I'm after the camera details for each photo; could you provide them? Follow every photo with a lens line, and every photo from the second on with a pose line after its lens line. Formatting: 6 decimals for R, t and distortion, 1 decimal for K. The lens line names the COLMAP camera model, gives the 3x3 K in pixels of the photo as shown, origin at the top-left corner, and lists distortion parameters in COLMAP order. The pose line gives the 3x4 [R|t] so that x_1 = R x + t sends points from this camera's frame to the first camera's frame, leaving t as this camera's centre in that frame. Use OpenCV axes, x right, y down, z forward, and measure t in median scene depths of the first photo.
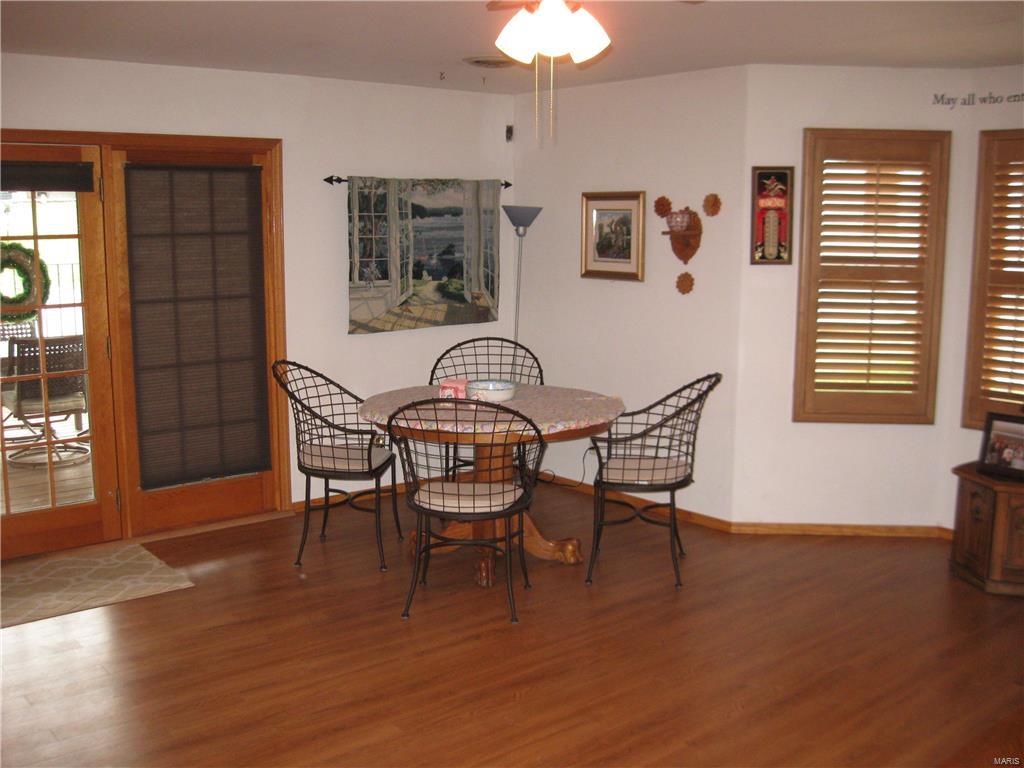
lens RADIAL K [[1116.8, 0, 512.0], [0, 1116.8, 384.0], [0, 0, 1]] dist [-0.066620, -0.000970]
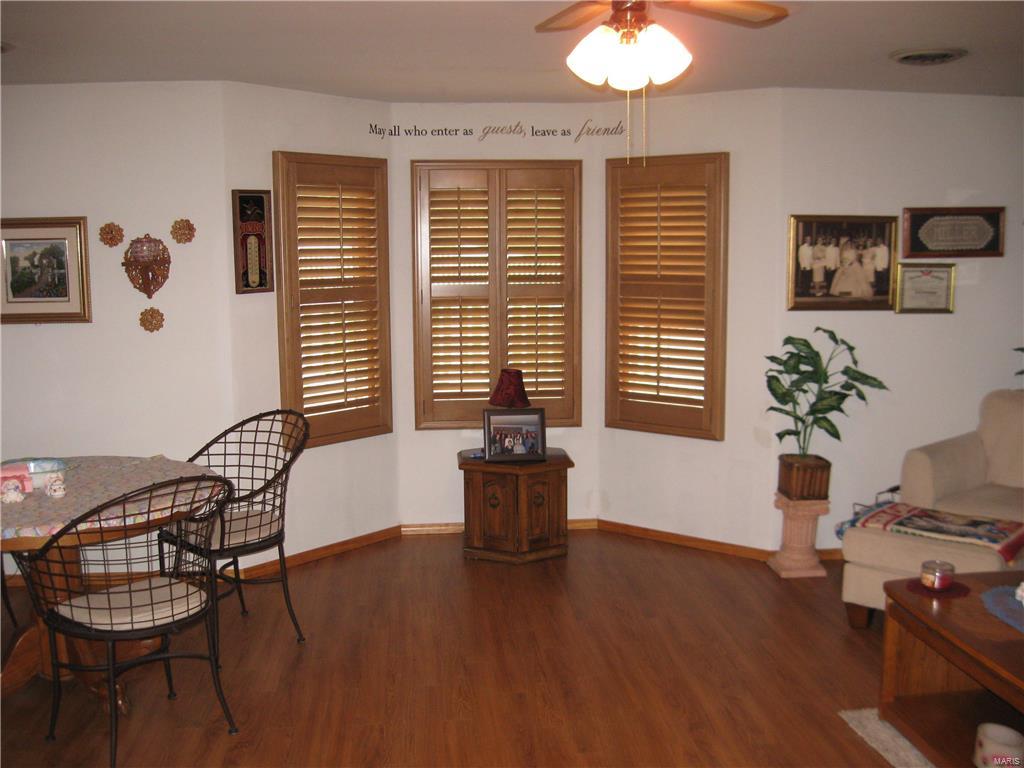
lens RADIAL K [[1079.4, 0, 512.0], [0, 1079.4, 384.0], [0, 0, 1]] dist [0.001671, -0.001791]
pose [[0.610310, -0.118154, 0.783302, -0.371196], [0.136873, 0.989671, 0.042638, -0.038952], [-0.780248, 0.081191, 0.620178, 0.257861]]
